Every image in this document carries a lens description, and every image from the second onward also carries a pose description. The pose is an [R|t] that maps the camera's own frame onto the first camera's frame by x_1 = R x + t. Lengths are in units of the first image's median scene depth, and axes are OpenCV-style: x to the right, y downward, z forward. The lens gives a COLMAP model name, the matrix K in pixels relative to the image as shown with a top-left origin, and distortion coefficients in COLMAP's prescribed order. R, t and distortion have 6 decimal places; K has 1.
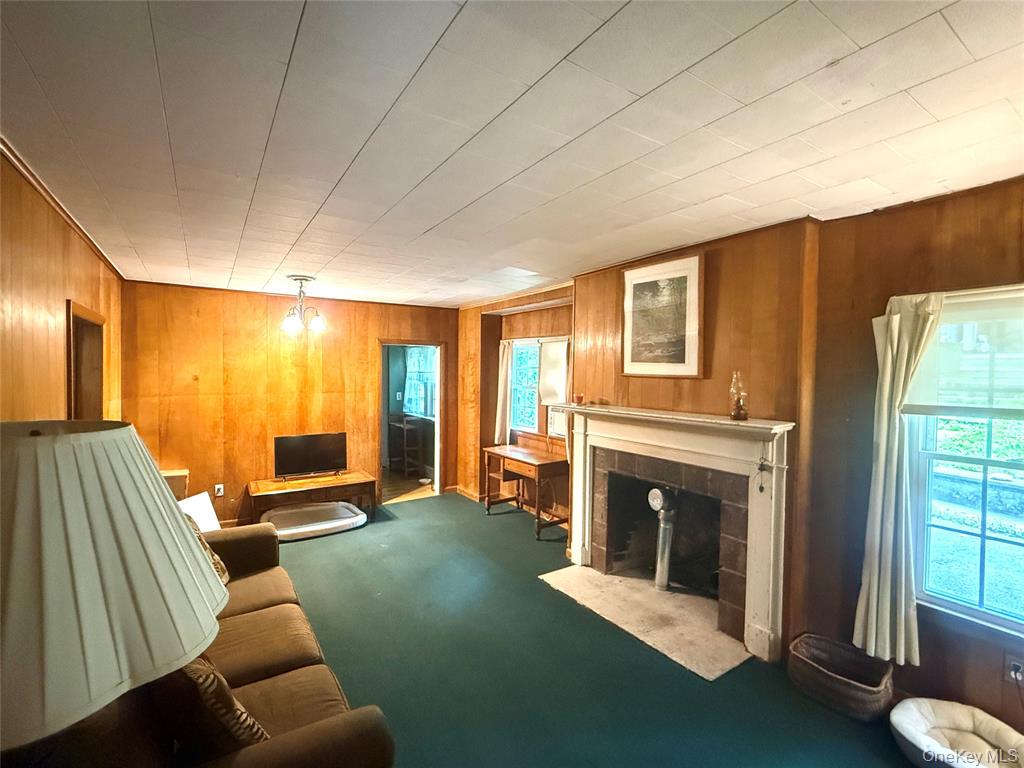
lens RADIAL K [[458.1, 0, 510.6], [0, 458.1, 385.6], [0, 0, 1]] dist [-0.000125, 0.000019]
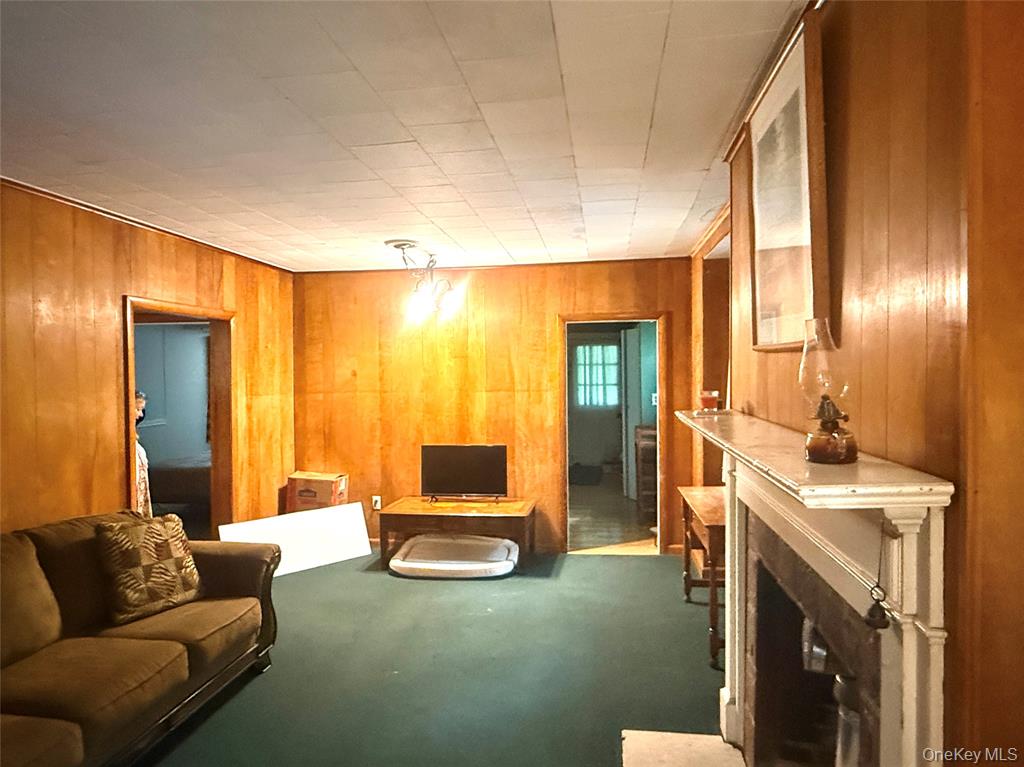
lens RADIAL K [[633.0, 0, 513.3], [0, 633.0, 381.6], [0, 0, 1]] dist [0.006303, -0.000605]
pose [[0.747503, -0.005531, -0.664235, 0.343524], [-0.002161, 0.999940, -0.010758, 0.011409], [0.664255, 0.009477, 0.747446, 0.264352]]
